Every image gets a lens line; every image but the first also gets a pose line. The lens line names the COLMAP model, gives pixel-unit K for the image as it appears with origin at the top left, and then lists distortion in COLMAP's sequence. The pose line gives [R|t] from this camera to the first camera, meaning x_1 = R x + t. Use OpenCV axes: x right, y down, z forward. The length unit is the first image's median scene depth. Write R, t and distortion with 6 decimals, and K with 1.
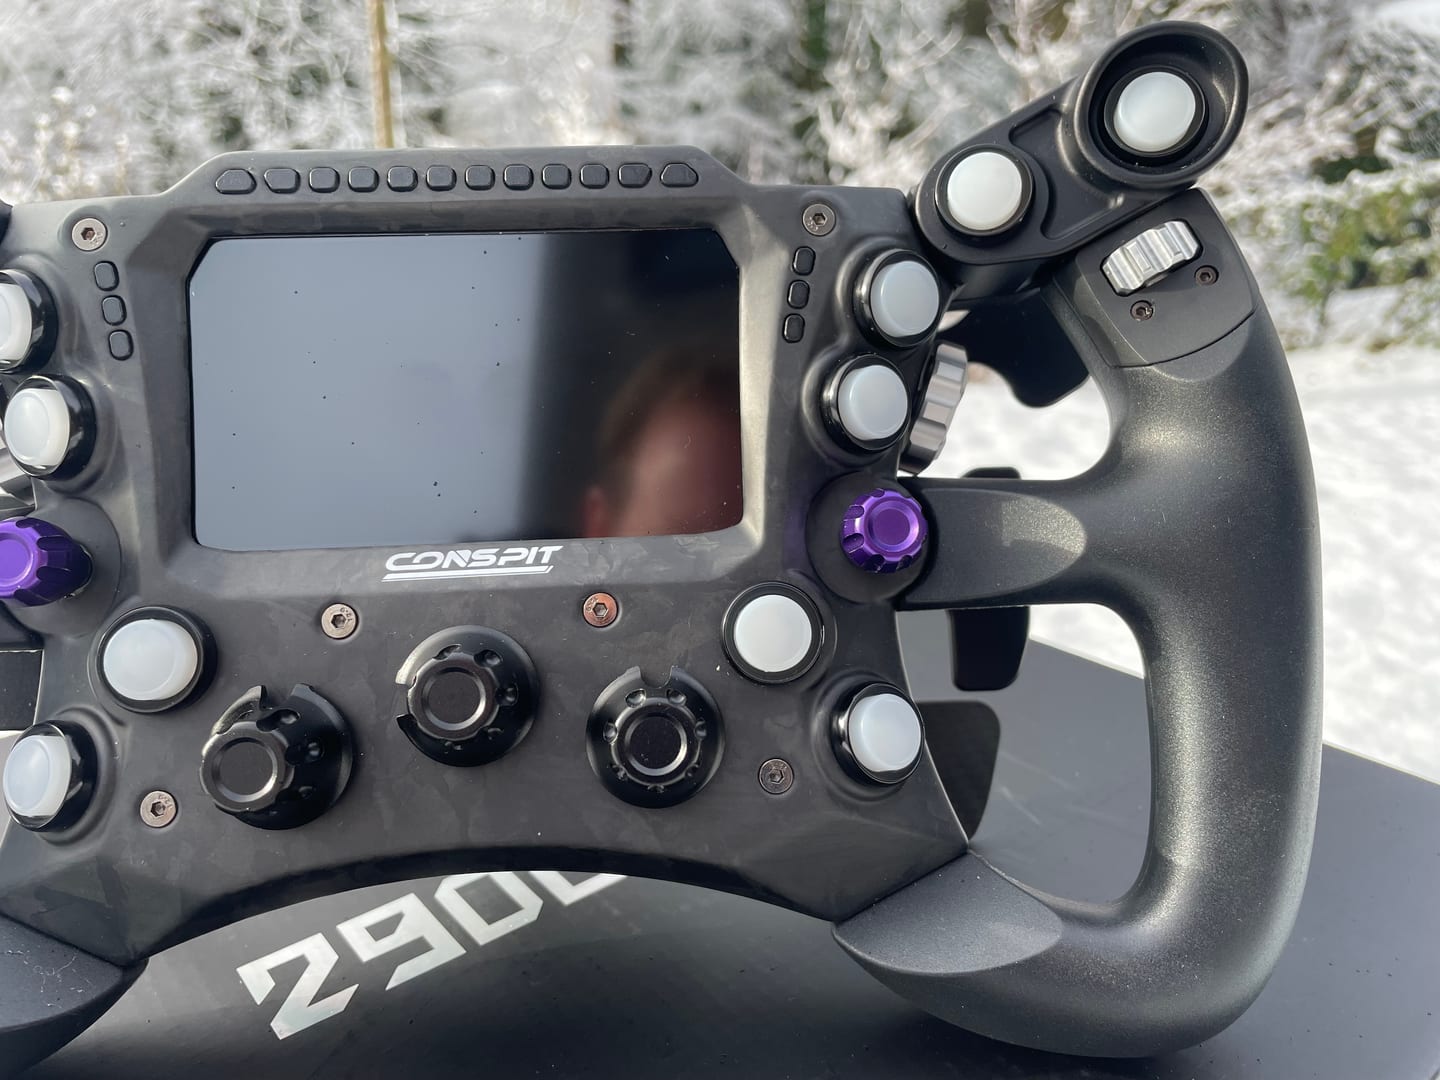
lens RADIAL K [[1055.2, 0, 720.0], [0, 1055.2, 540.0], [0, 0, 1]] dist [0.003682, 0.000027]
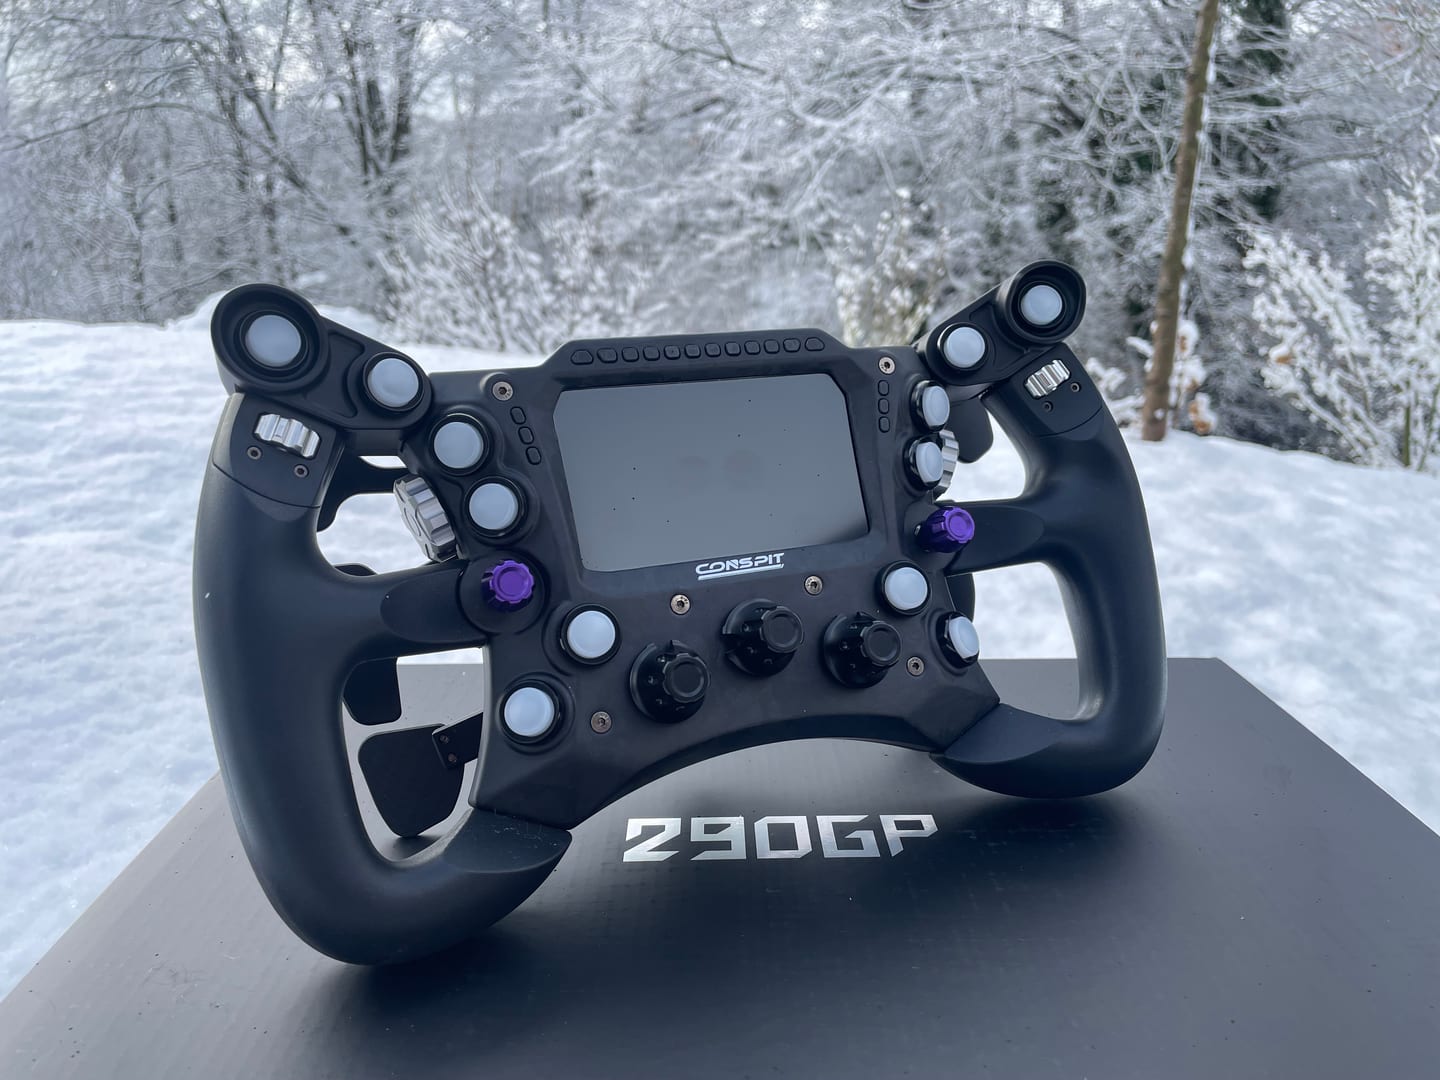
lens RADIAL K [[1055.2, 0, 720.0], [0, 1055.2, 540.0], [0, 0, 1]] dist [0.003682, 0.000027]
pose [[0.952878, -0.082567, 0.291903, -0.773793], [0.102504, 0.993285, -0.053653, 0.068853], [-0.285512, 0.081046, 0.954942, -0.669299]]
